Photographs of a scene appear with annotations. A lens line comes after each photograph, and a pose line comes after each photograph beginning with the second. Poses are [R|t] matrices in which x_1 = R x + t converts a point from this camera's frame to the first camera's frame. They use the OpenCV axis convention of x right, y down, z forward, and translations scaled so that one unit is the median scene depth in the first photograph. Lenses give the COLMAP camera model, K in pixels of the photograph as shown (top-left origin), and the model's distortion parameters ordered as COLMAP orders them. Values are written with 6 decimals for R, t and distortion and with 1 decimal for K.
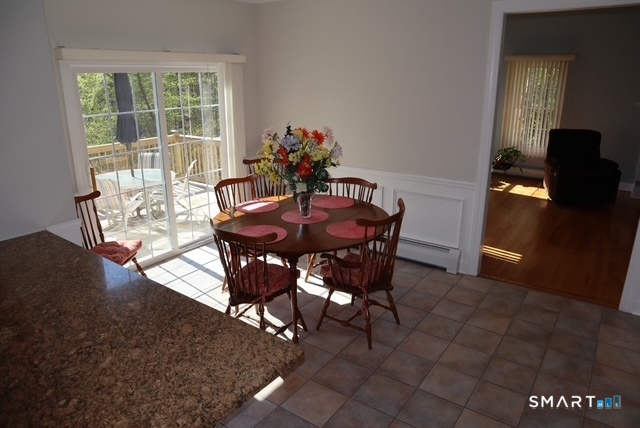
lens RADIAL K [[438.6, 0, 322.1], [0, 438.6, 214.9], [0, 0, 1]] dist [-0.068942, 0.020006]
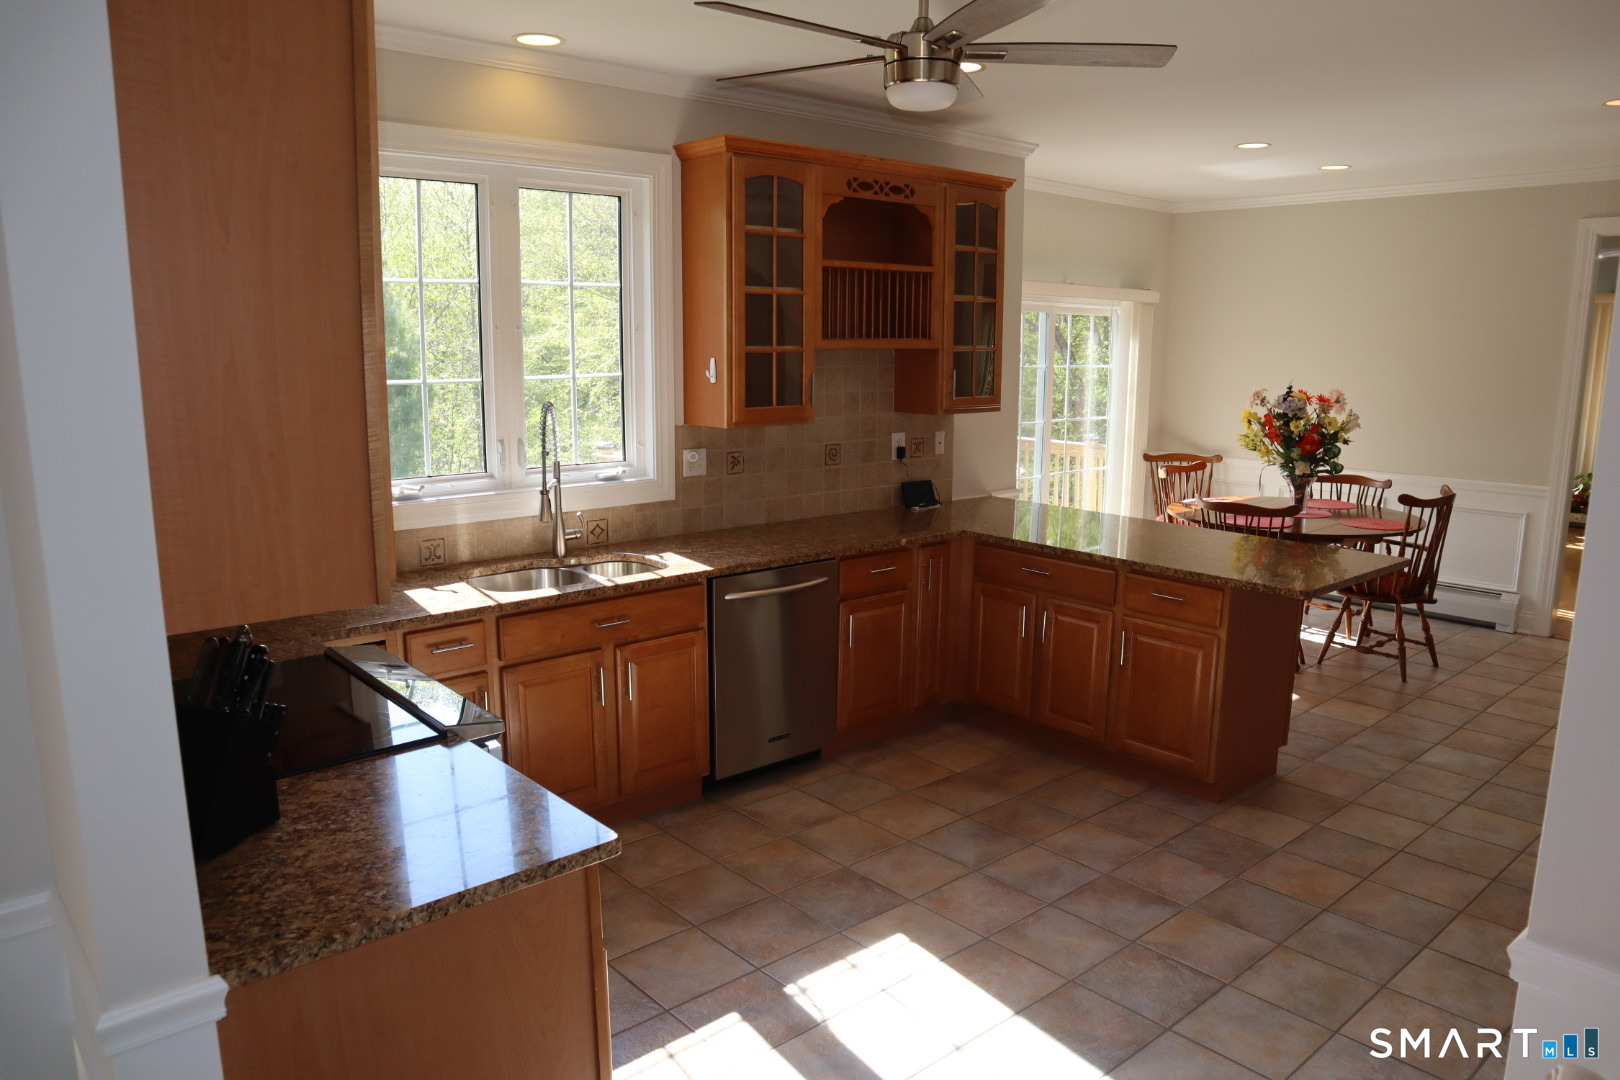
lens RADIAL K [[1110.1, 0, 822.7], [0, 1110.1, 540.9], [0, 0, 1]] dist [-0.068942, 0.020006]
pose [[0.976822, 0.053038, -0.207380, -0.439127], [-0.078615, 0.990004, -0.117101, 0.333308], [0.199096, 0.130690, 0.971227, -0.927598]]
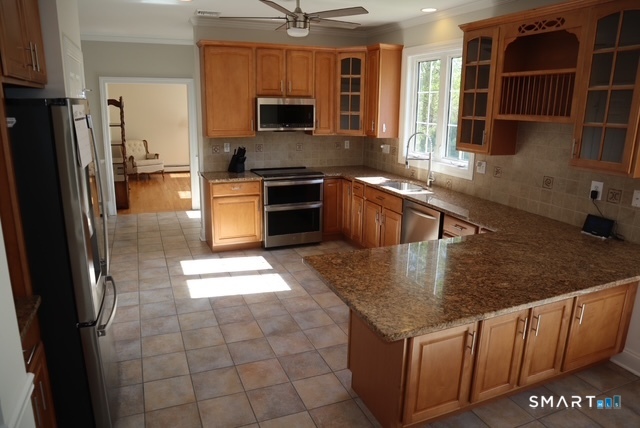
lens RADIAL K [[438.6, 0, 326.2], [0, 438.6, 214.2], [0, 0, 1]] dist [-0.068942, 0.020006]
pose [[-0.506880, 0.207633, -0.836637, 0.413298], [-0.272409, 0.882239, 0.383990, -0.153950], [0.817842, 0.422544, -0.390628, 0.556140]]
